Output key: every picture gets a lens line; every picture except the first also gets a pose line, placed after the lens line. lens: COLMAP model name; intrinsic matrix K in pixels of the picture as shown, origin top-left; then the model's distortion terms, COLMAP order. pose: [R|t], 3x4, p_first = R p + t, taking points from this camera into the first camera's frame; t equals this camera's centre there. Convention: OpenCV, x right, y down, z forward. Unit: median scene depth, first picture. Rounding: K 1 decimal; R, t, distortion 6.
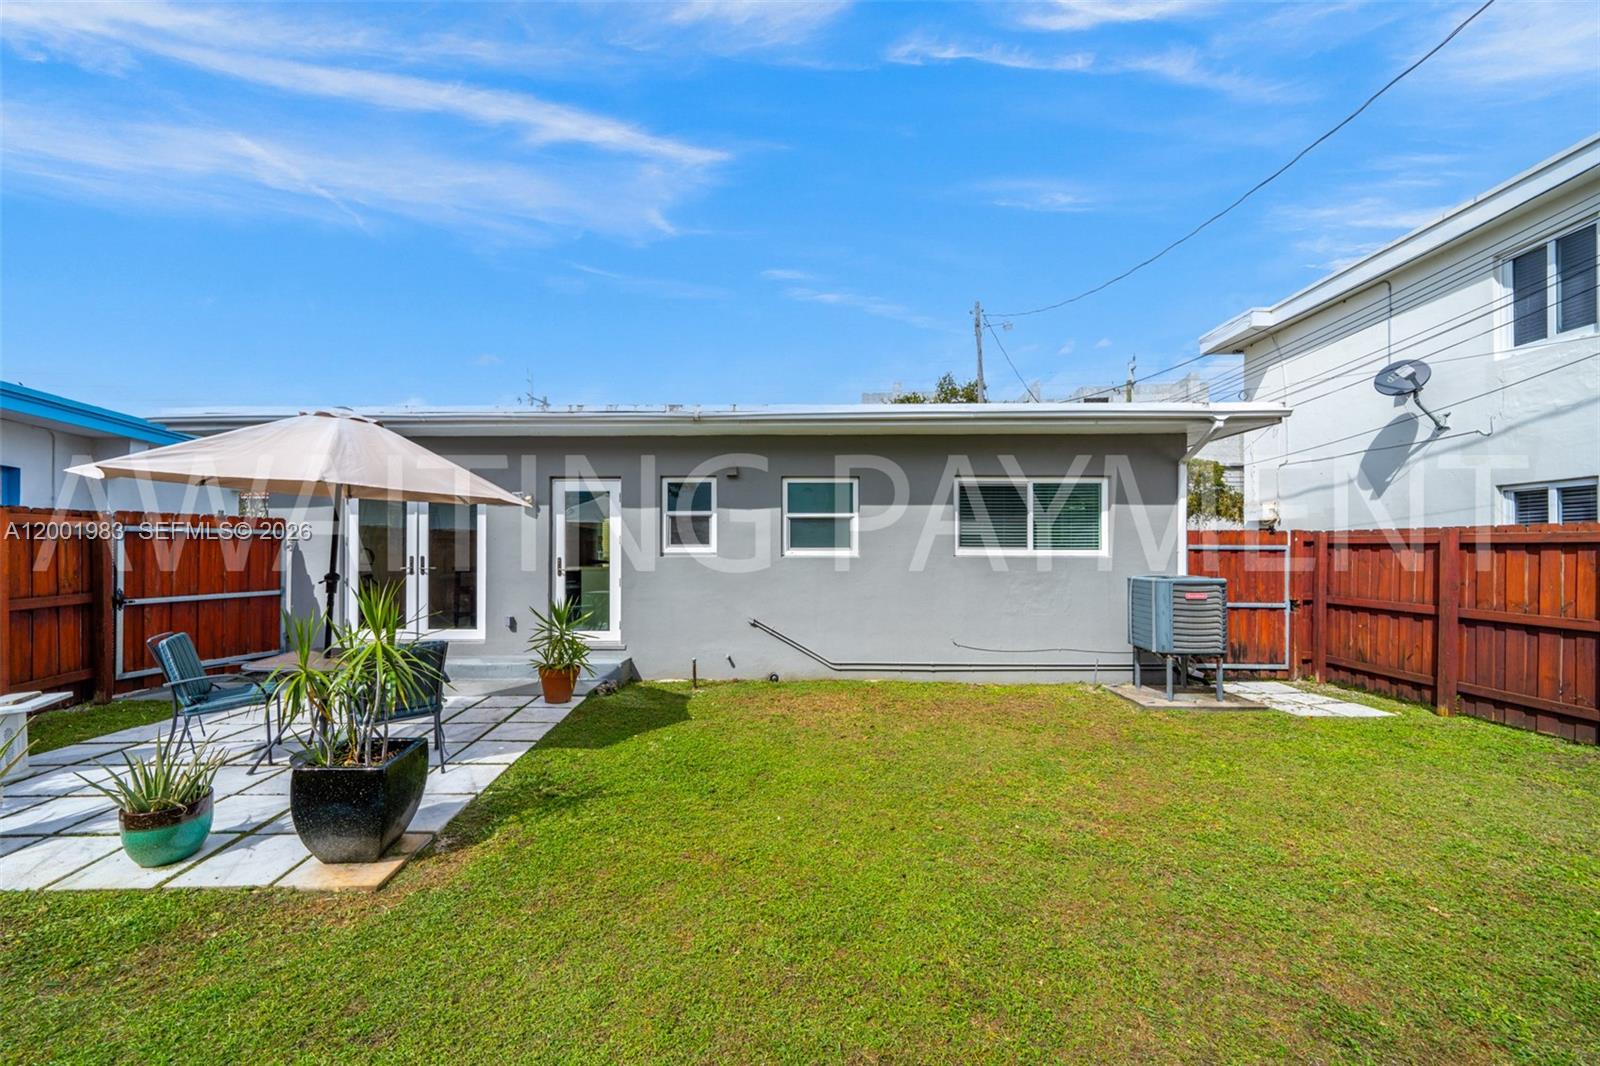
lens RADIAL K [[592.2, 0, 795.5], [0, 592.2, 554.8], [0, 0, 1]] dist [-0.002837, 0.000014]
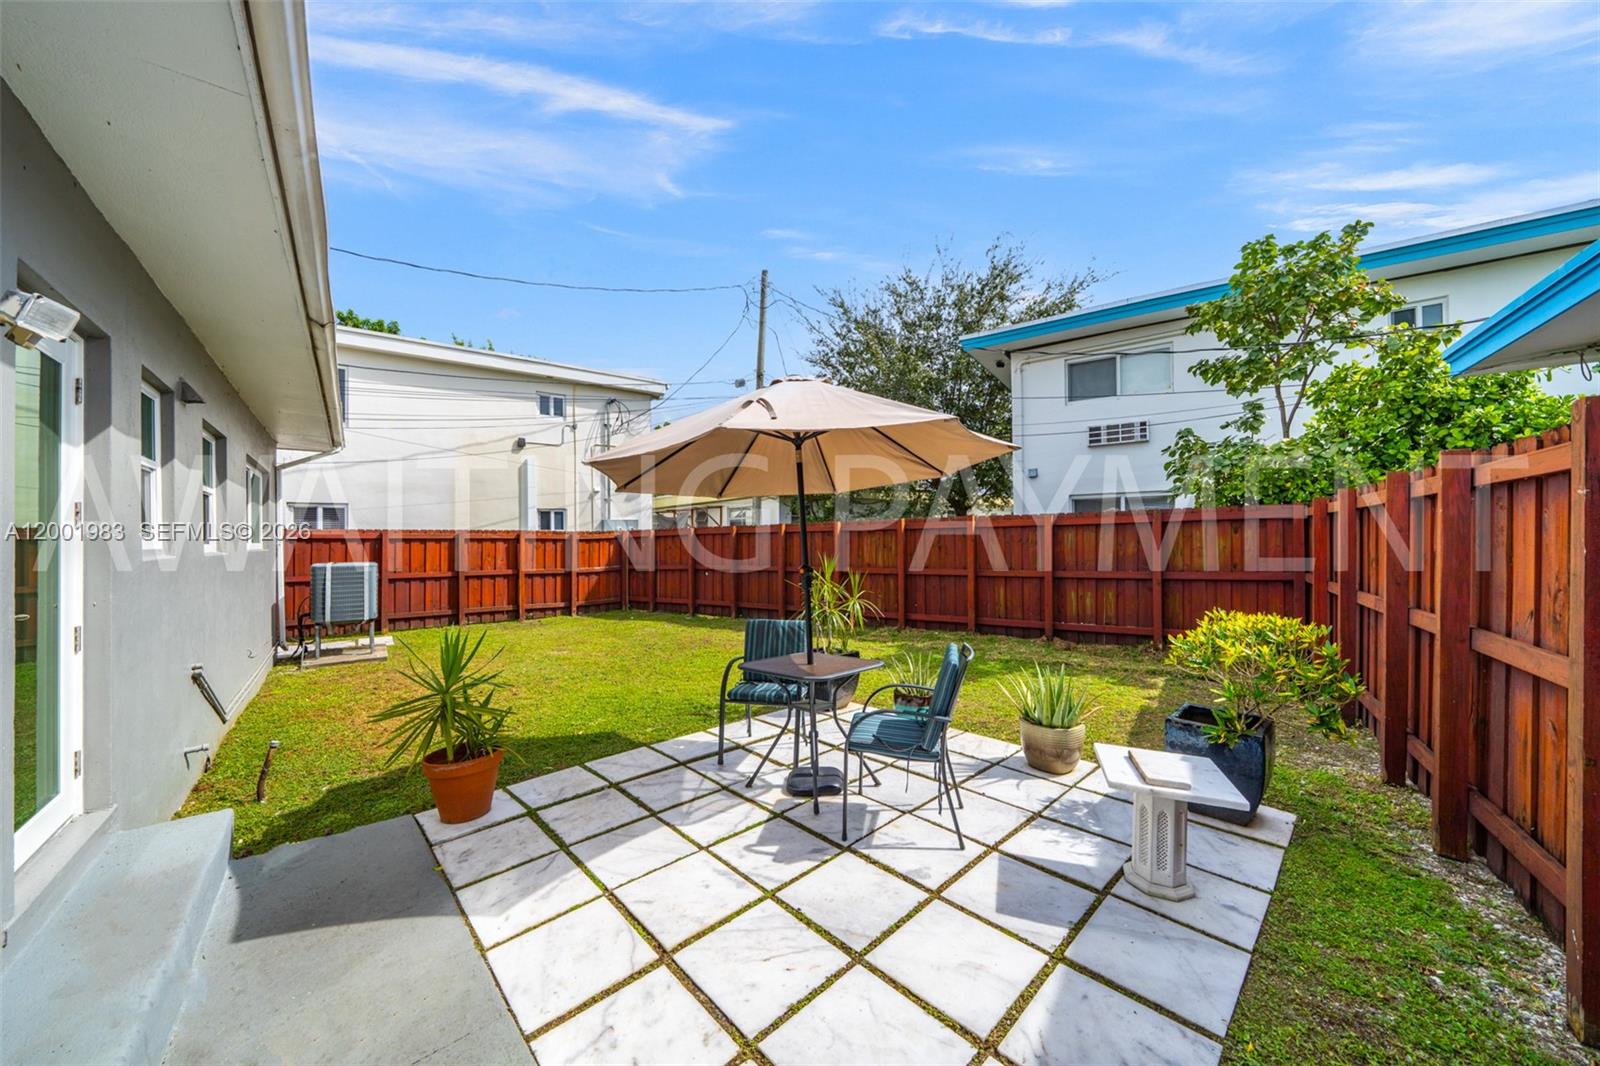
lens RADIAL K [[558.2, 0, 798.7], [0, 558.2, 538.6], [0, 0, 1]] dist [-0.003676, 0.000060]
pose [[-0.644038, 0.005364, 0.764974, -0.831564], [0.012173, 0.999921, 0.003238, -0.007636], [-0.764896, 0.011397, -0.644053, 0.910156]]
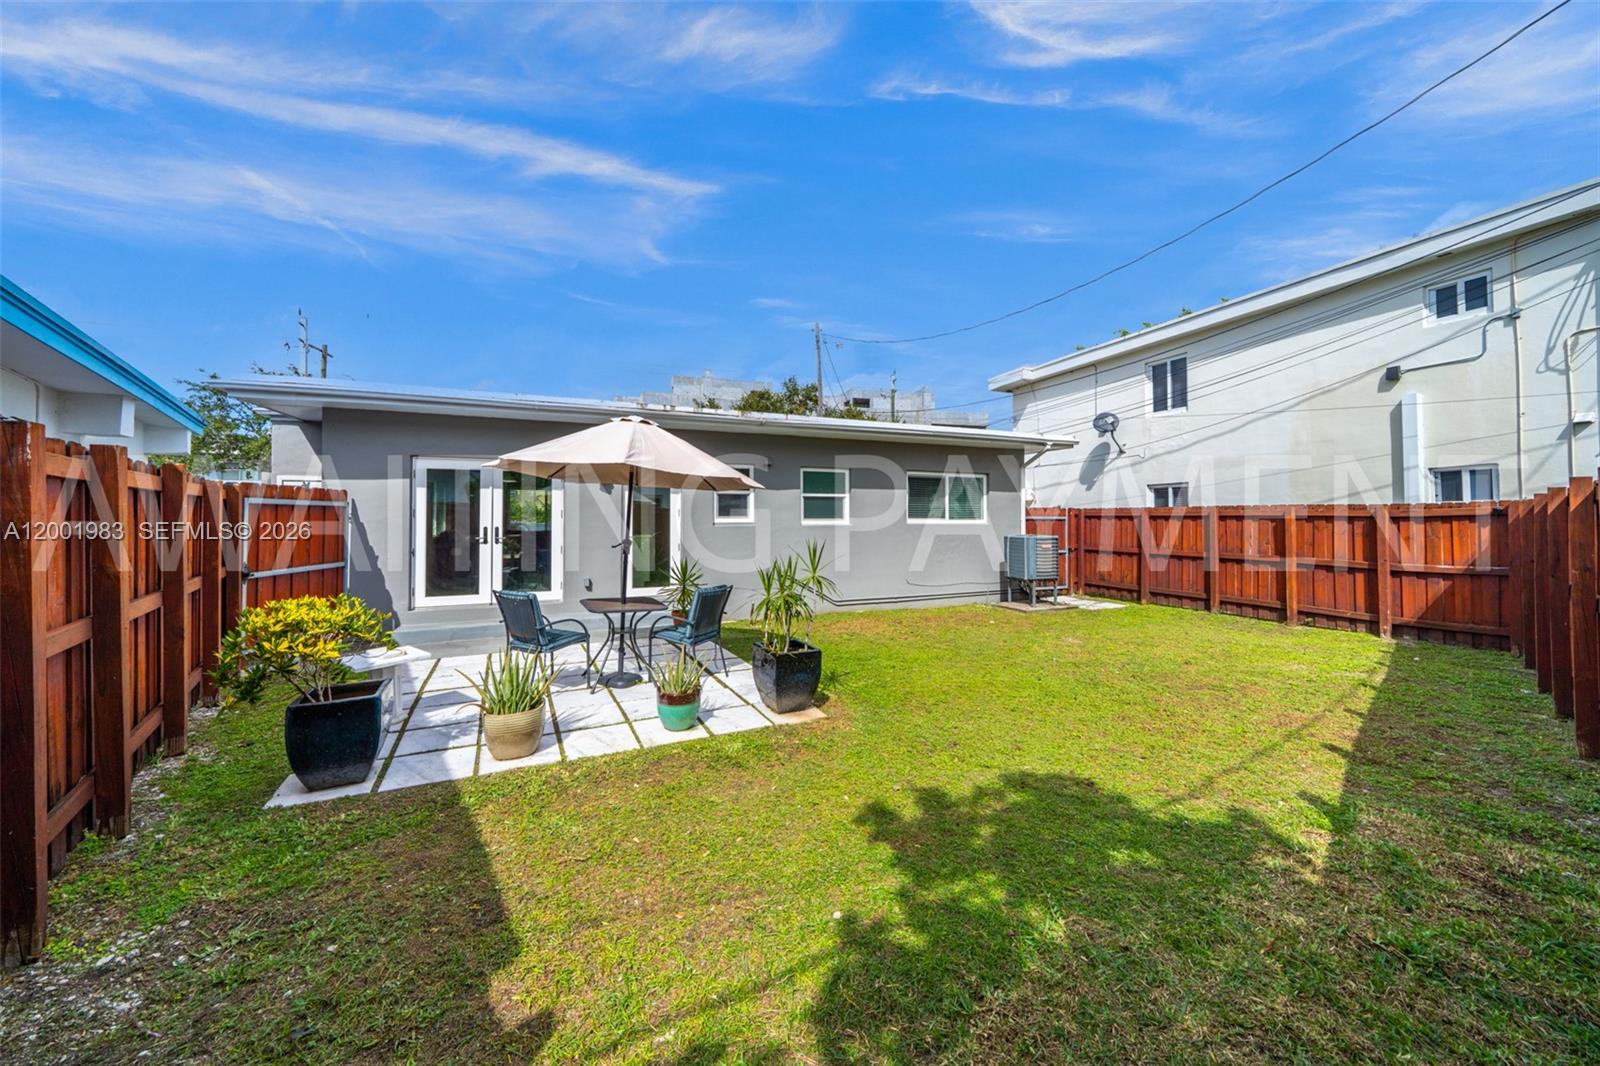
lens RADIAL K [[558.2, 0, 804.5], [0, 558.2, 520.0], [0, 0, 1]] dist [-0.003676, 0.000060]
pose [[0.911085, -0.002295, 0.412212, -0.551546], [0.004945, 0.999973, -0.005361, -0.002074], [-0.412189, 0.006923, 0.911072, -0.174976]]
